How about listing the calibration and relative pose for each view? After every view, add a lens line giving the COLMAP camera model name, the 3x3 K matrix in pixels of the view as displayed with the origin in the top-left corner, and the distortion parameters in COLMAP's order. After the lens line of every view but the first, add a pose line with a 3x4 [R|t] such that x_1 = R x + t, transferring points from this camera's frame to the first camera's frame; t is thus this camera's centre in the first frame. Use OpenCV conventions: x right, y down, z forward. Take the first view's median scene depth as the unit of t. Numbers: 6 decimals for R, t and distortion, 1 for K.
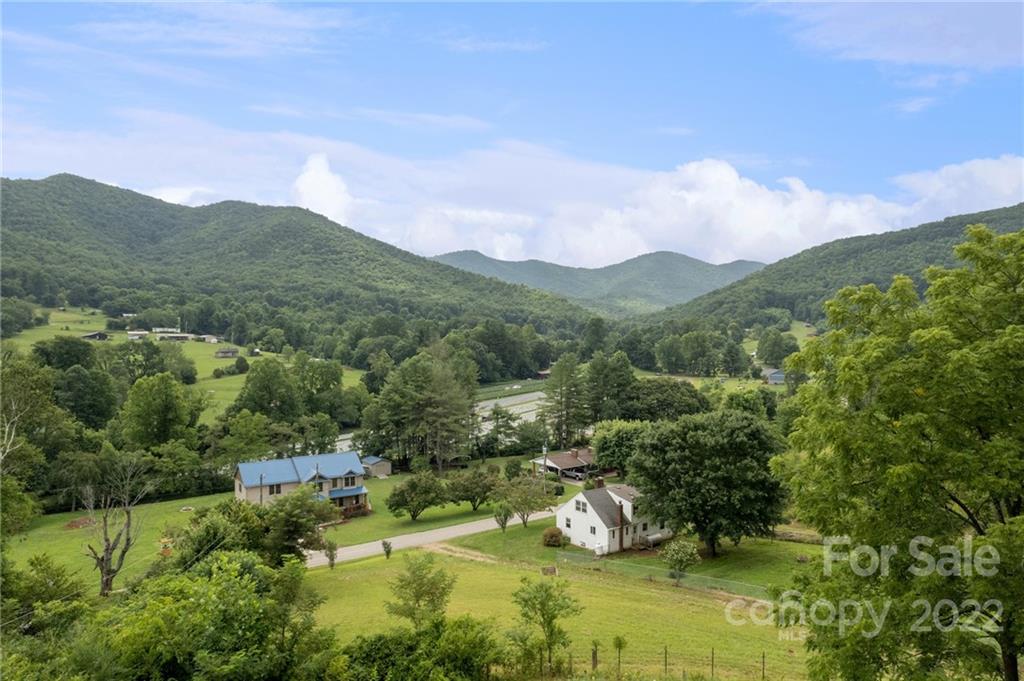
lens RADIAL K [[646.3, 0, 505.4], [0, 646.3, 336.3], [0, 0, 1]] dist [-0.083398, 0.071470]
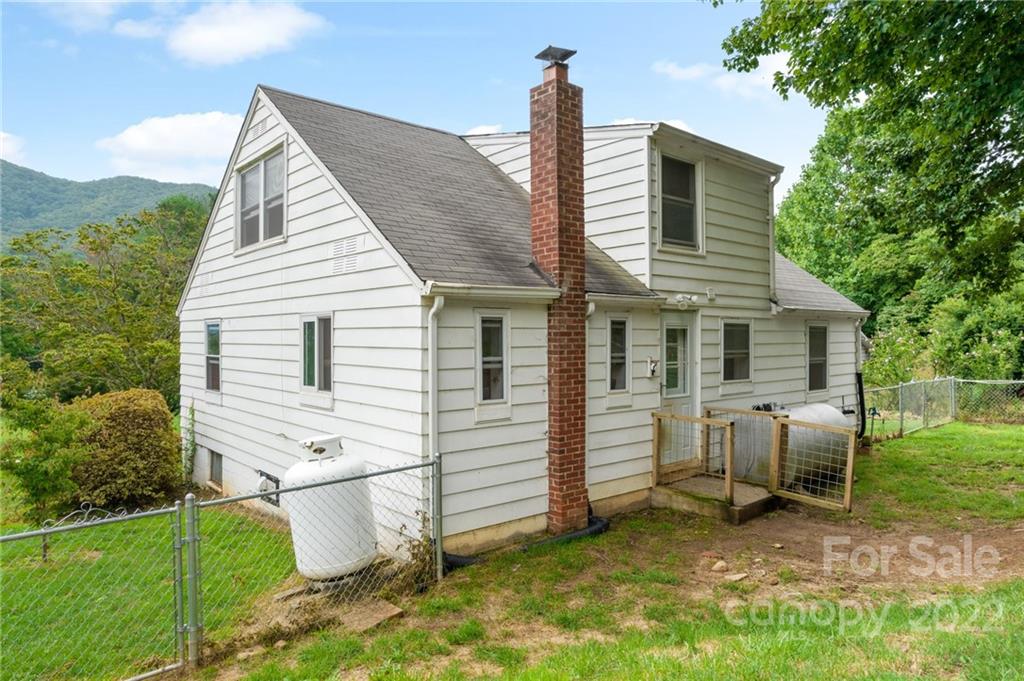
lens RADIAL K [[646.3, 0, 505.4], [0, 646.3, 336.3], [0, 0, 1]] dist [-0.083398, 0.071470]
pose [[0.995134, 0.006670, 0.098302, 0.030801], [-0.005166, 0.999866, -0.015543, 0.058571], [-0.098392, 0.014959, 0.995035, 0.171841]]
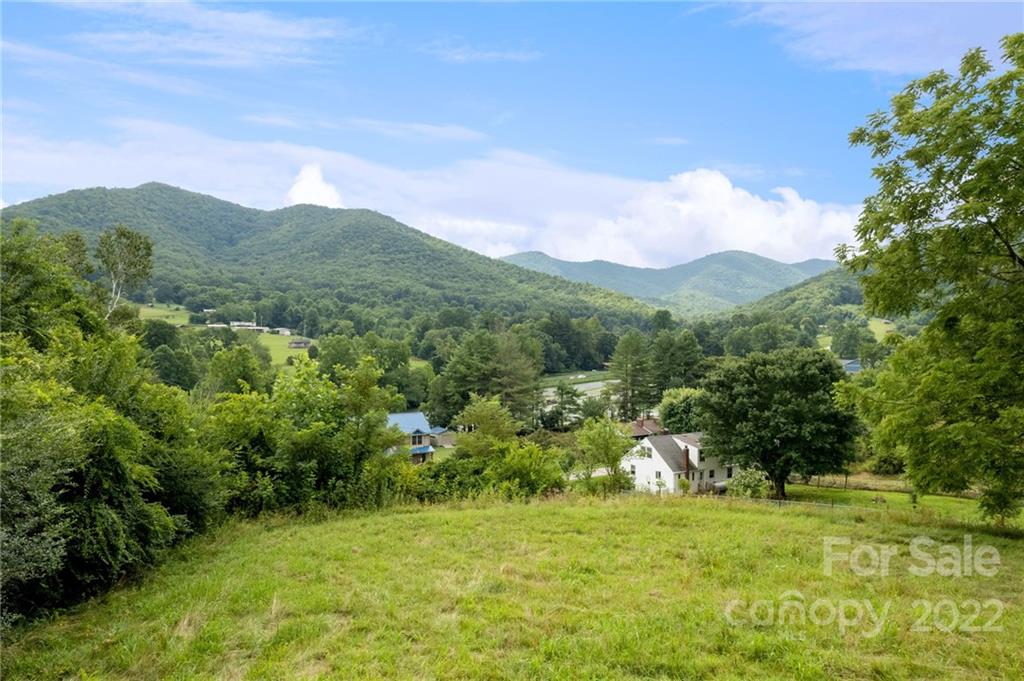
lens RADIAL K [[646.3, 0, 505.4], [0, 646.3, 336.3], [0, 0, 1]] dist [-0.083398, 0.071470]
pose [[0.994988, 0.002093, -0.099971, 0.000005], [-0.002692, 0.999979, -0.005857, 0.018343], [0.099957, 0.006097, 0.994973, -0.002240]]
